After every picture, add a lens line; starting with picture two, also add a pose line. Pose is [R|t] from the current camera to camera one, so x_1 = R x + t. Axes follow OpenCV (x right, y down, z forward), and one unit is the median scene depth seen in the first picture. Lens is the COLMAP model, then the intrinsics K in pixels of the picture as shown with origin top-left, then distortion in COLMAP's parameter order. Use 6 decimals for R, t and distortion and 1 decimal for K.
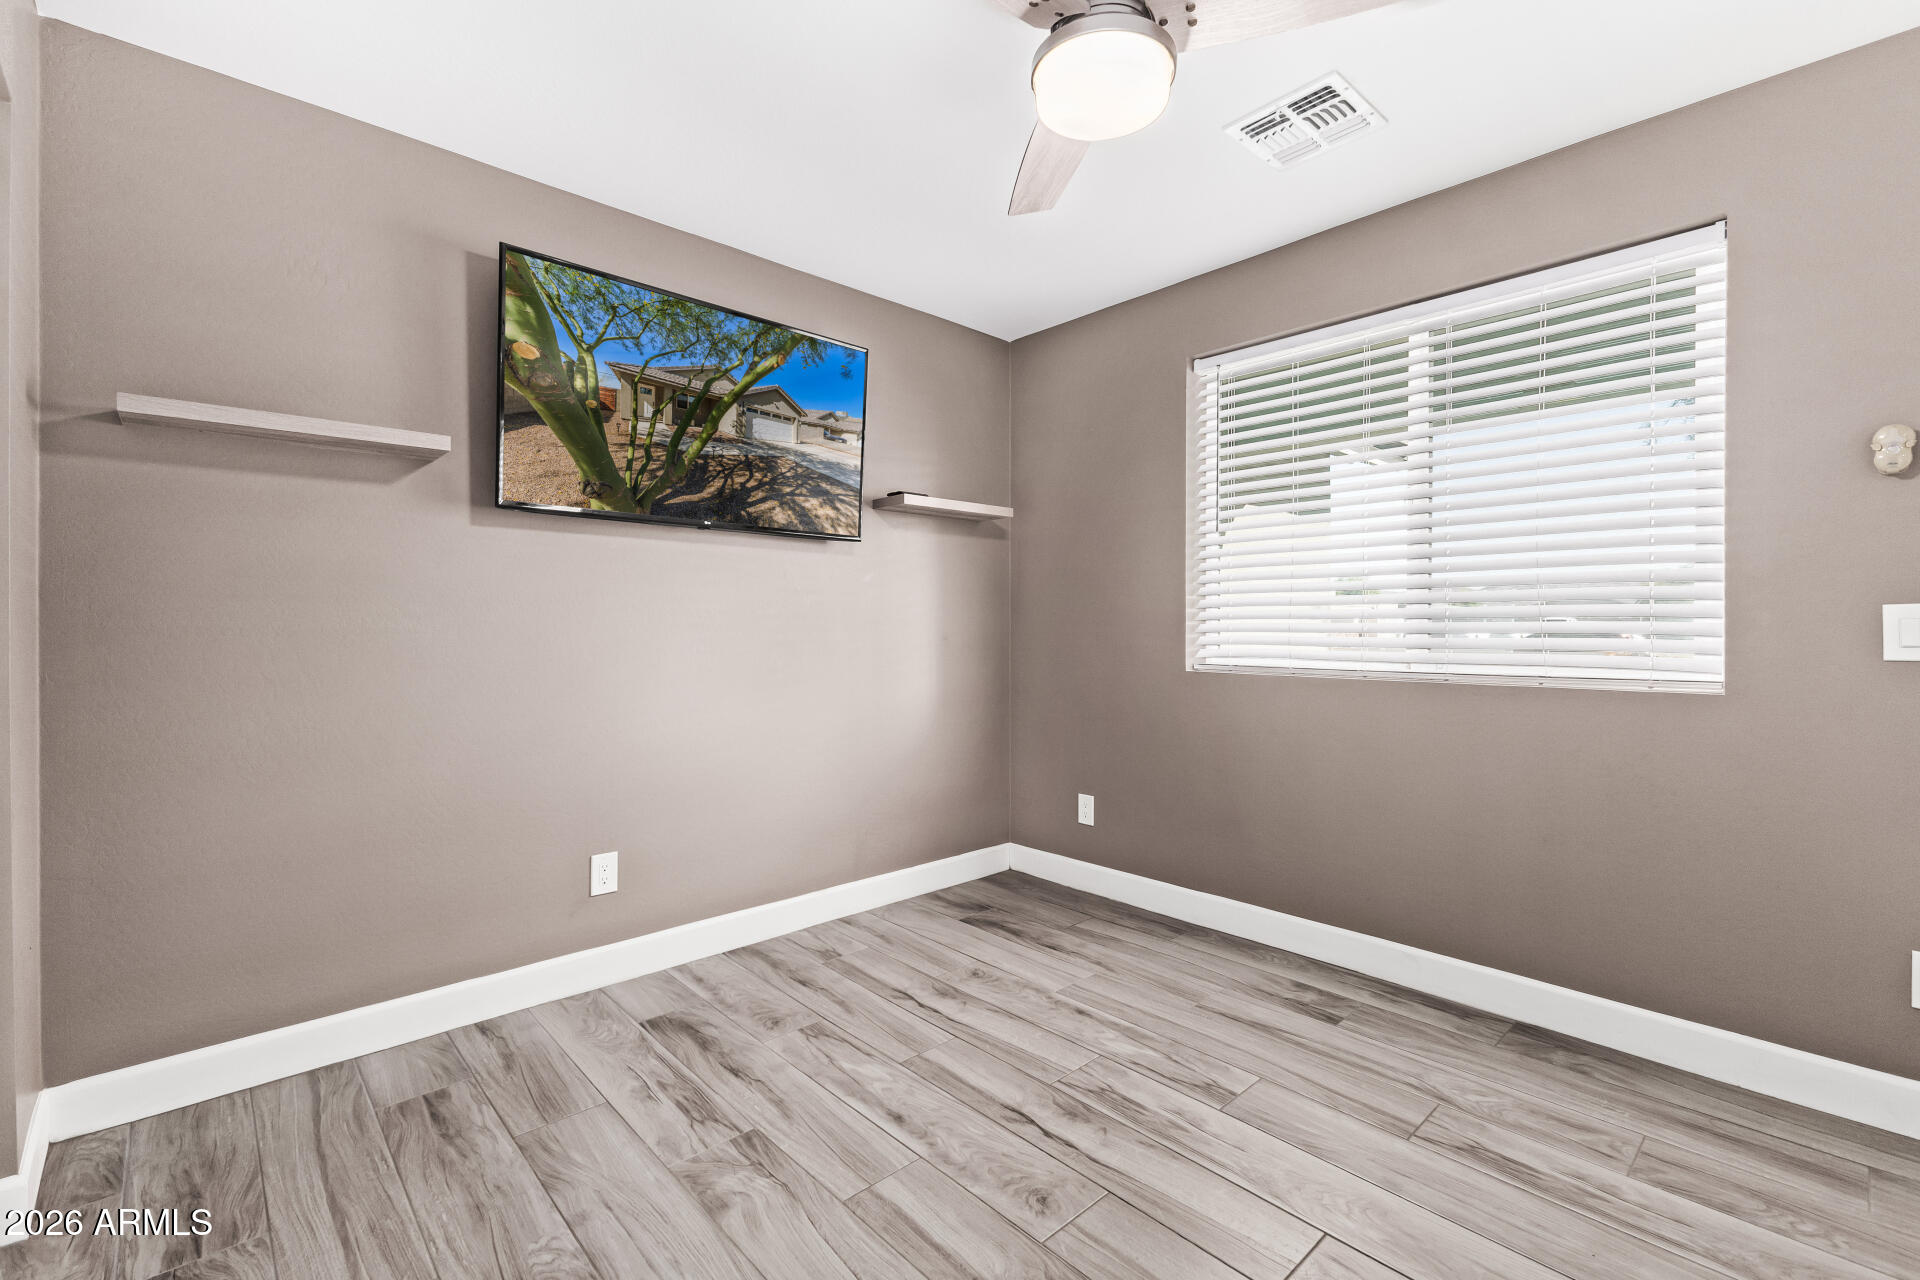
lens RADIAL K [[824.4, 0, 950.5], [0, 824.4, 634.0], [0, 0, 1]] dist [0.010982, 0.000069]
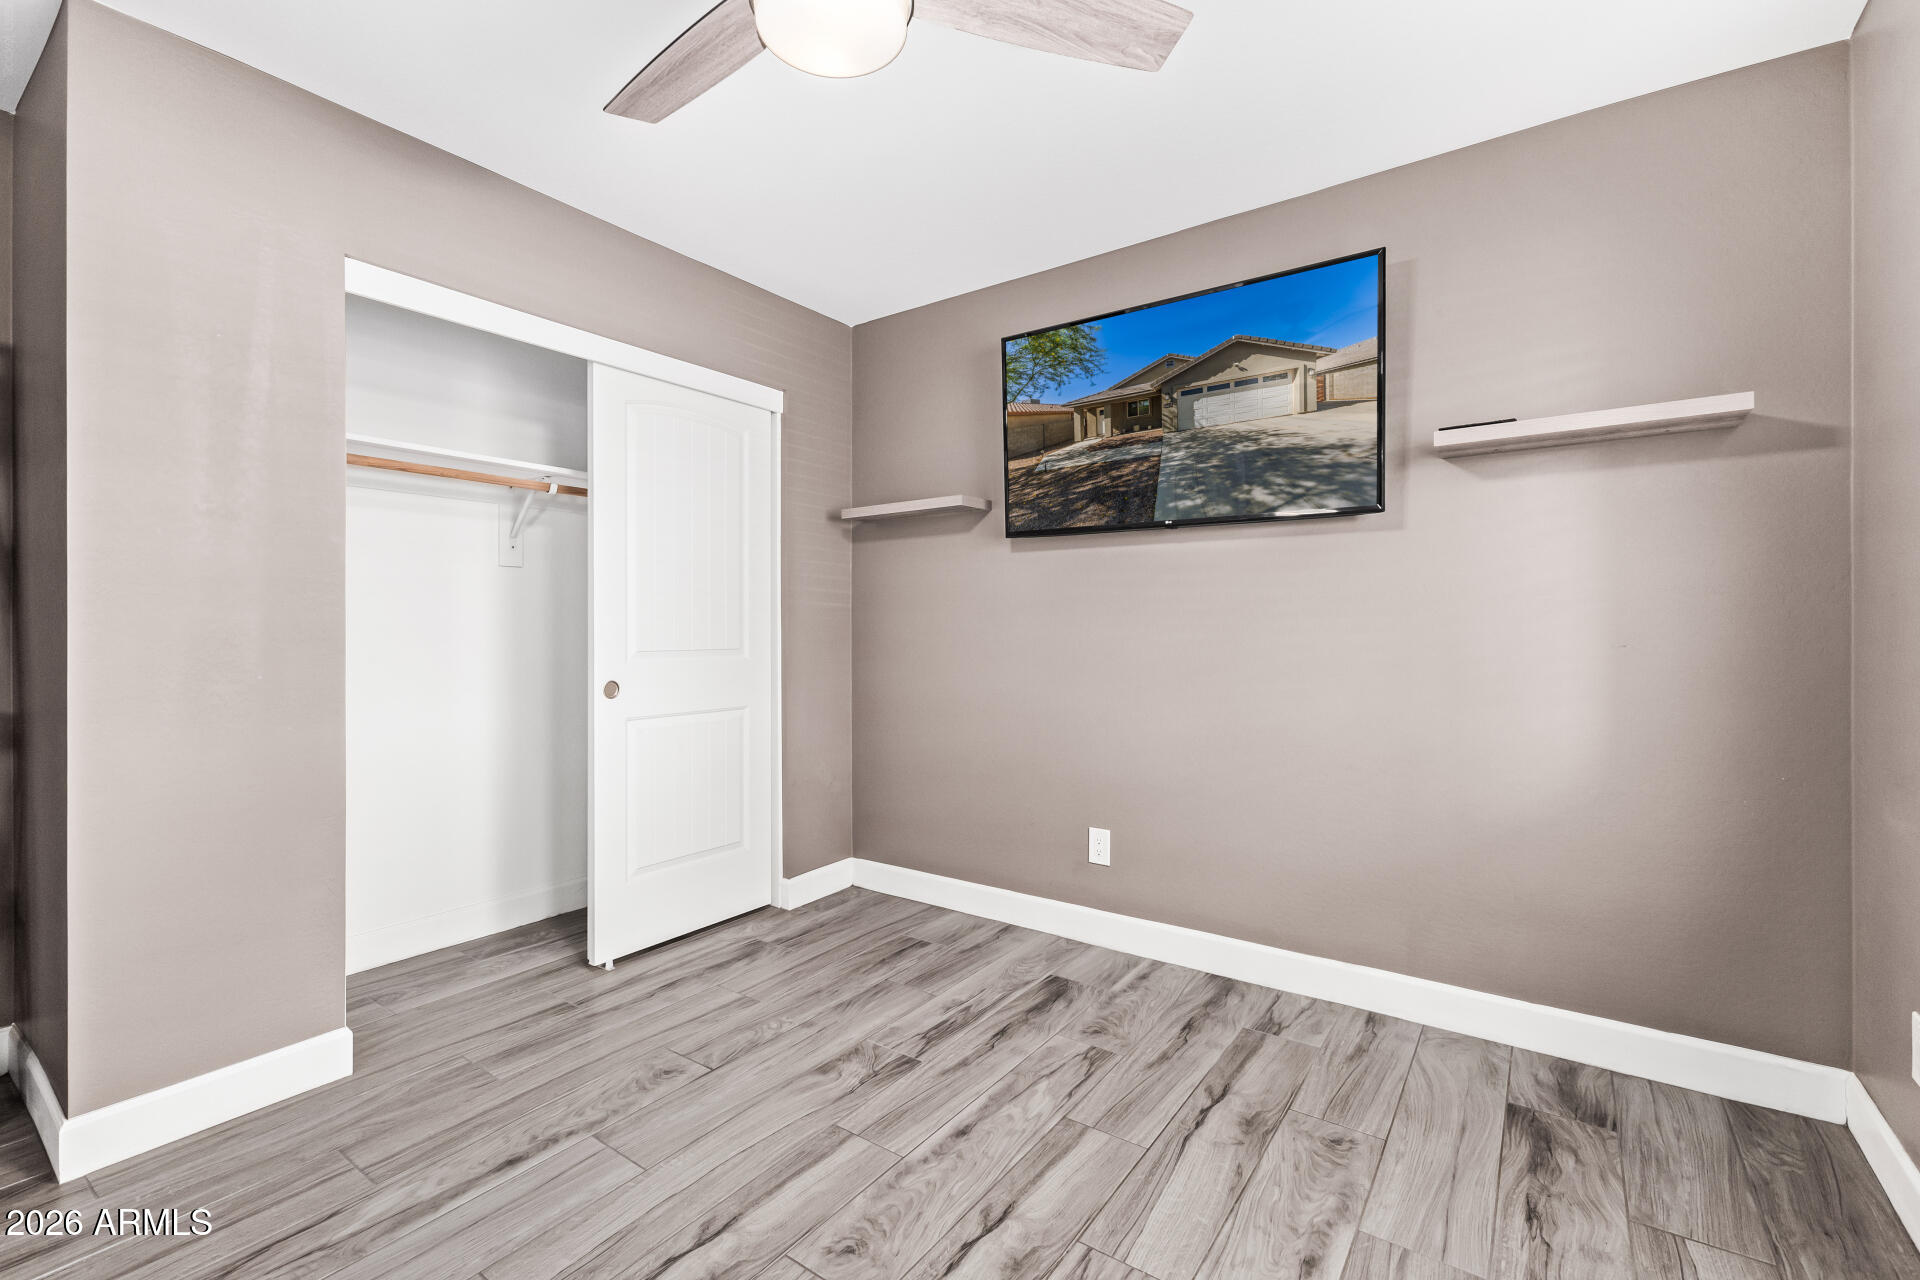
lens RADIAL K [[824.5, 0, 960.0], [0, 824.5, 640.0], [0, 0, 1]] dist [0.007414, 0.000169]
pose [[0.212925, 0.013056, -0.976981, 0.625478], [-0.003105, 0.999915, 0.012685, -0.006898], [0.977064, 0.000333, 0.212947, 0.559002]]
